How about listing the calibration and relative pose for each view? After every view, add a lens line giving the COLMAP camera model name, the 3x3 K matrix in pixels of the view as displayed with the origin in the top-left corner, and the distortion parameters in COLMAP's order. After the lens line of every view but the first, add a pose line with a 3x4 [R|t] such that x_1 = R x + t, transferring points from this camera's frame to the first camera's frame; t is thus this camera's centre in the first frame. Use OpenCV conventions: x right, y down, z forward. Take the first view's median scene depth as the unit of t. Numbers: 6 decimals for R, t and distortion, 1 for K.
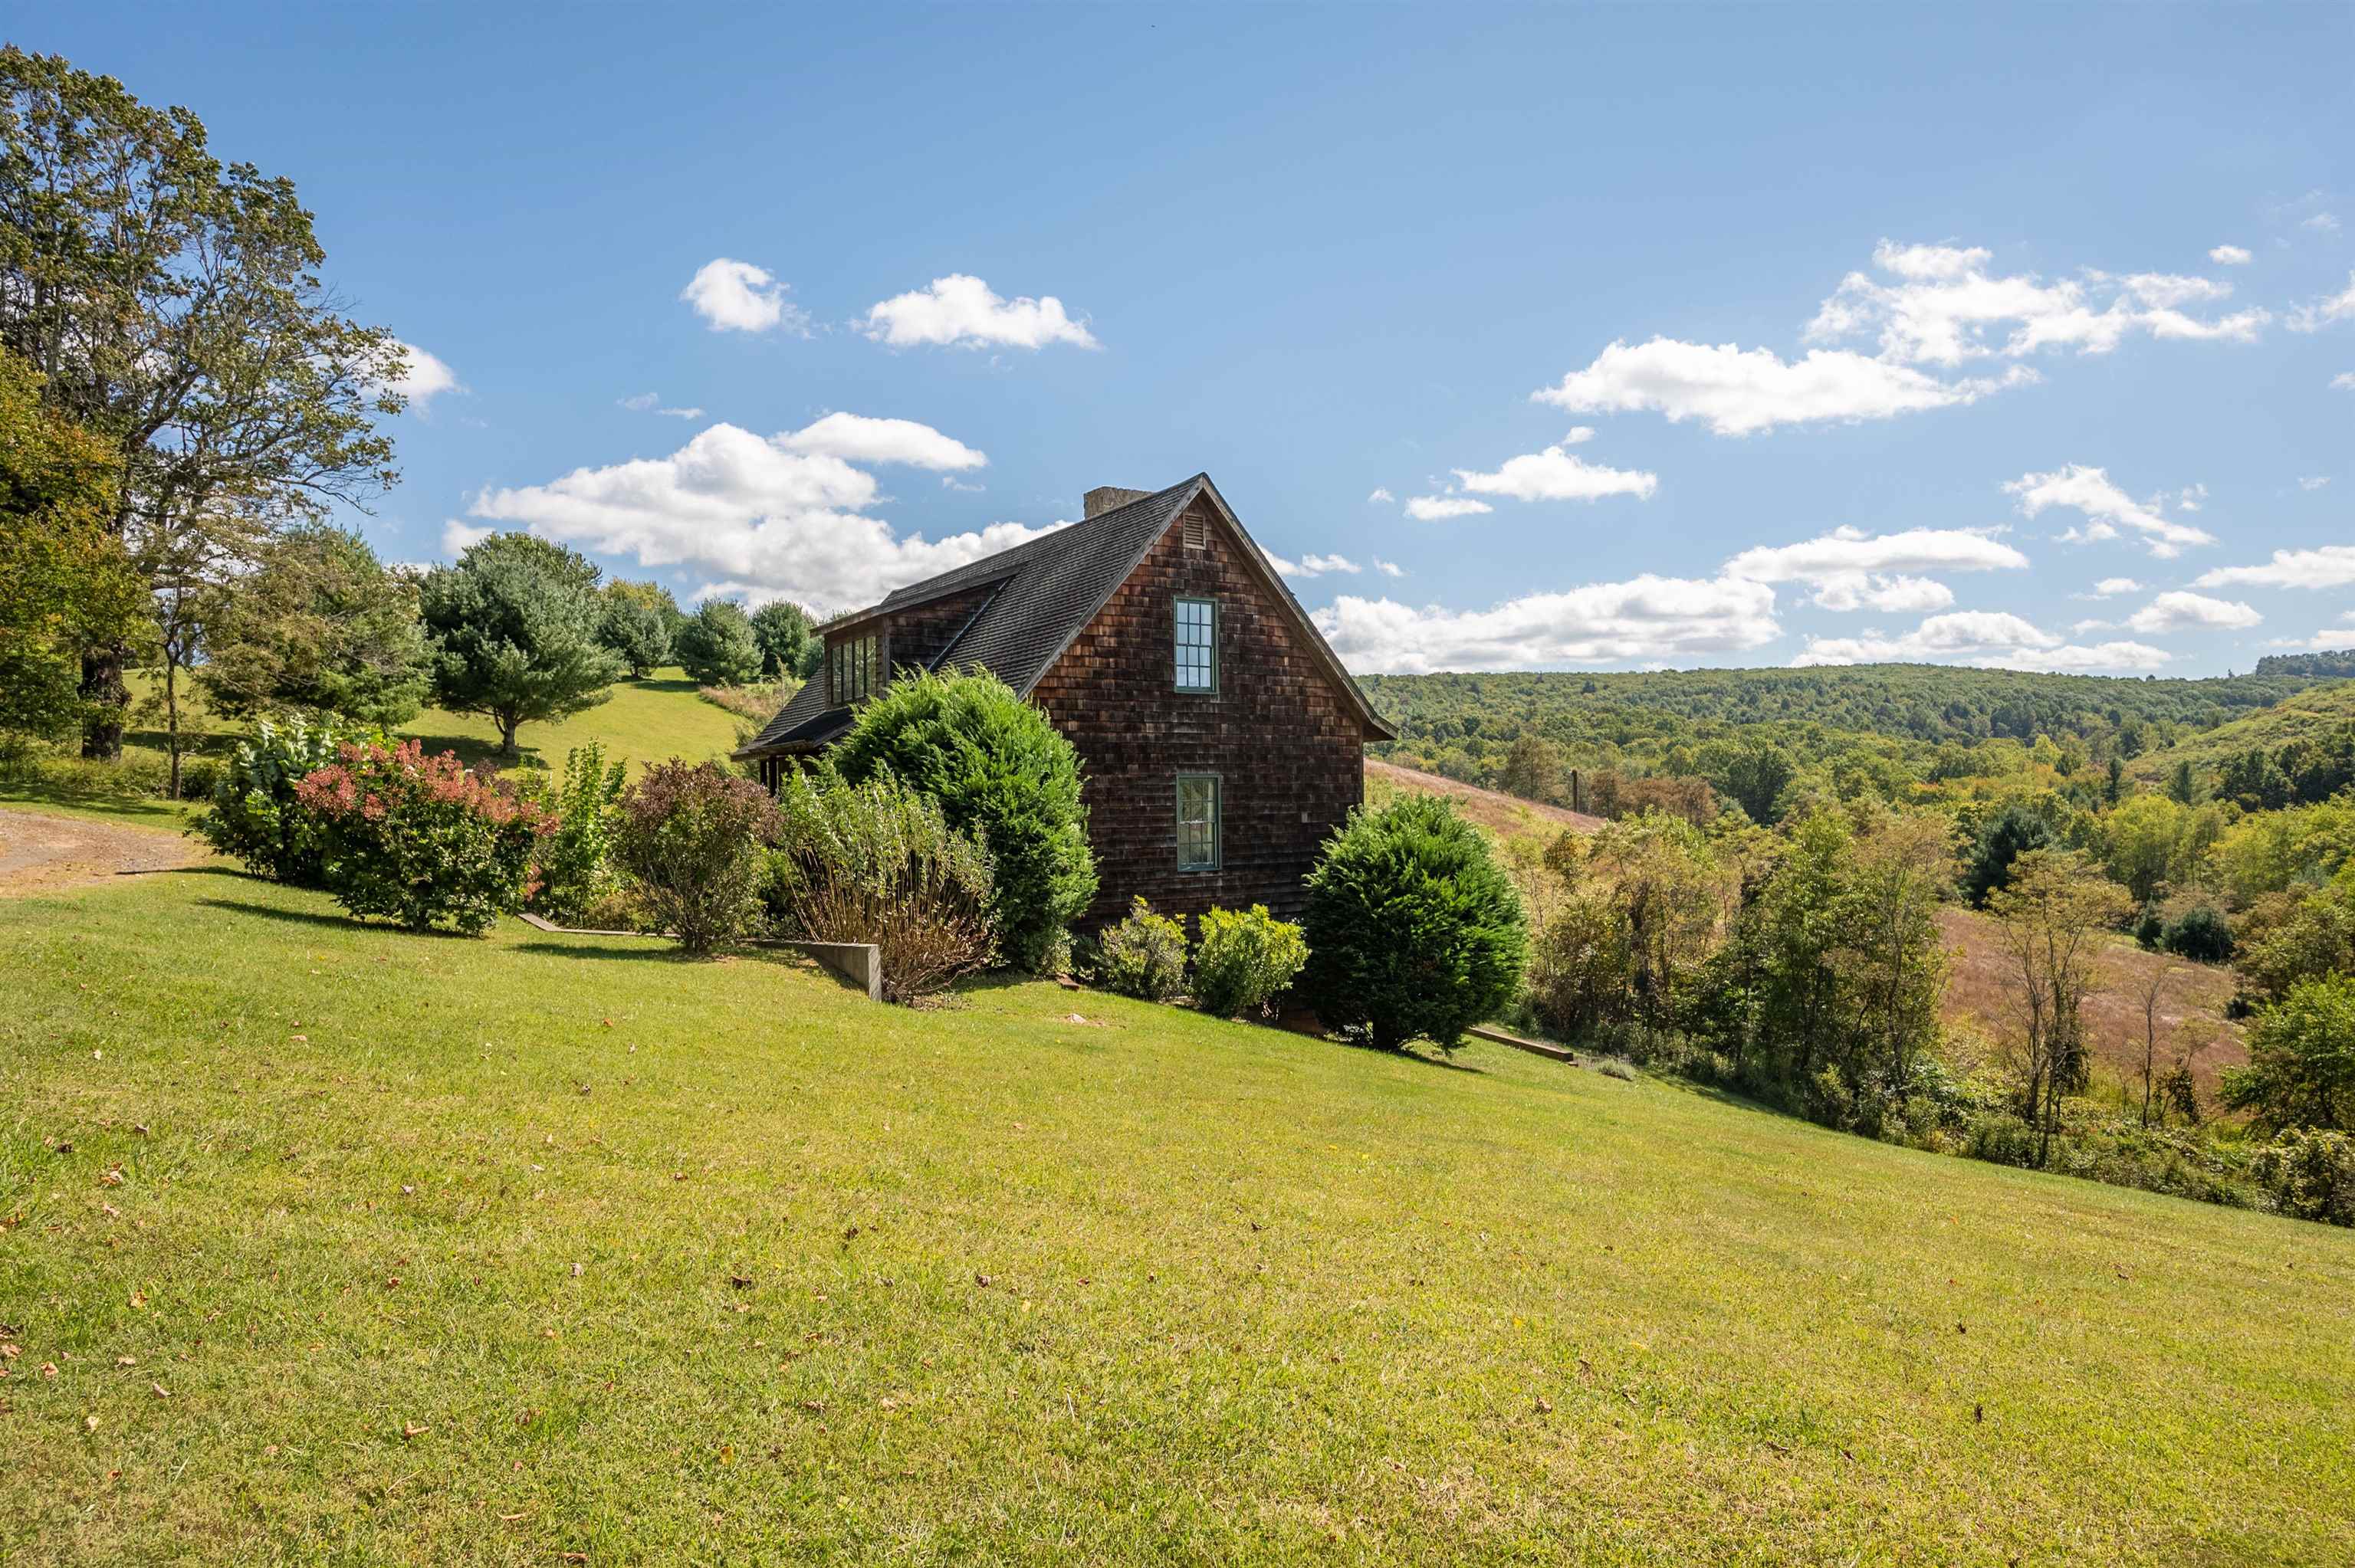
lens RADIAL K [[1476.1, 0, 1178.1], [0, 1476.1, 790.3], [0, 0, 1]] dist [-0.000610, -0.000291]
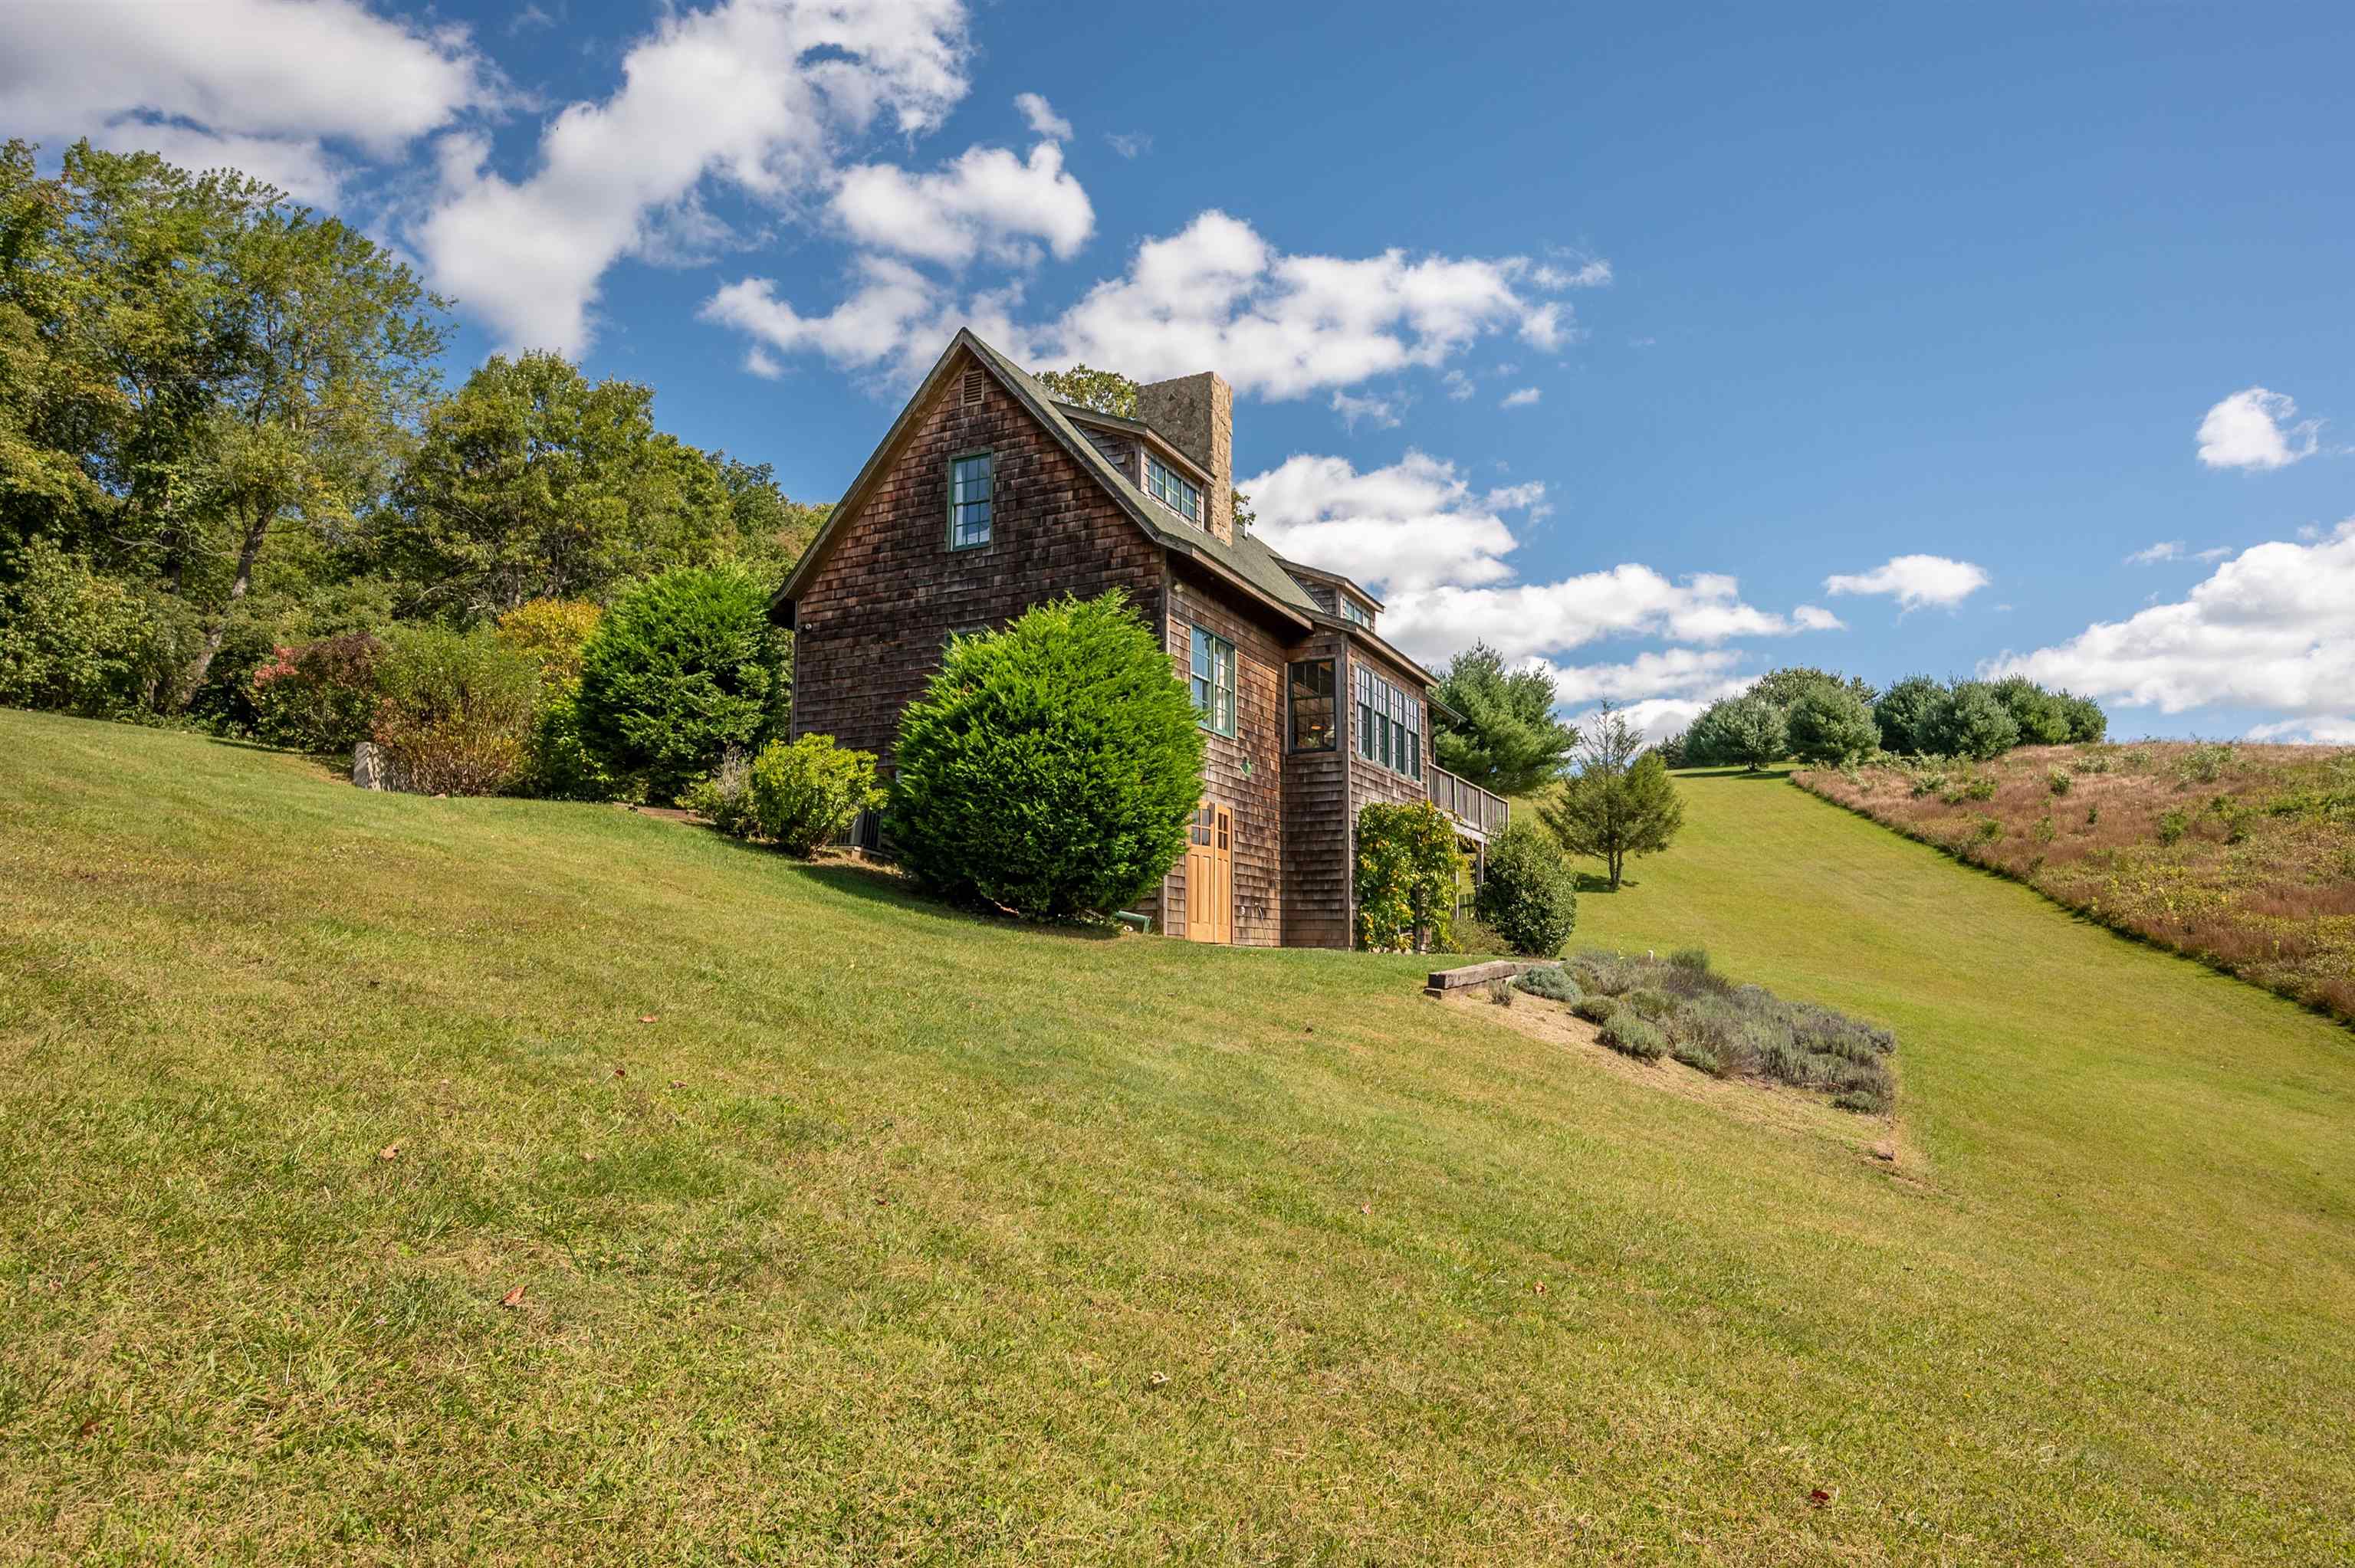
lens RADIAL K [[1299.8, 0, 1174.7], [0, 1299.8, 778.3], [0, 0, 1]] dist [-0.004997, -0.000167]
pose [[0.533408, -0.100679, -0.839845, 0.782099], [-0.005835, 0.992430, -0.122676, 0.185661], [0.845838, 0.070337, 0.528782, 0.679958]]
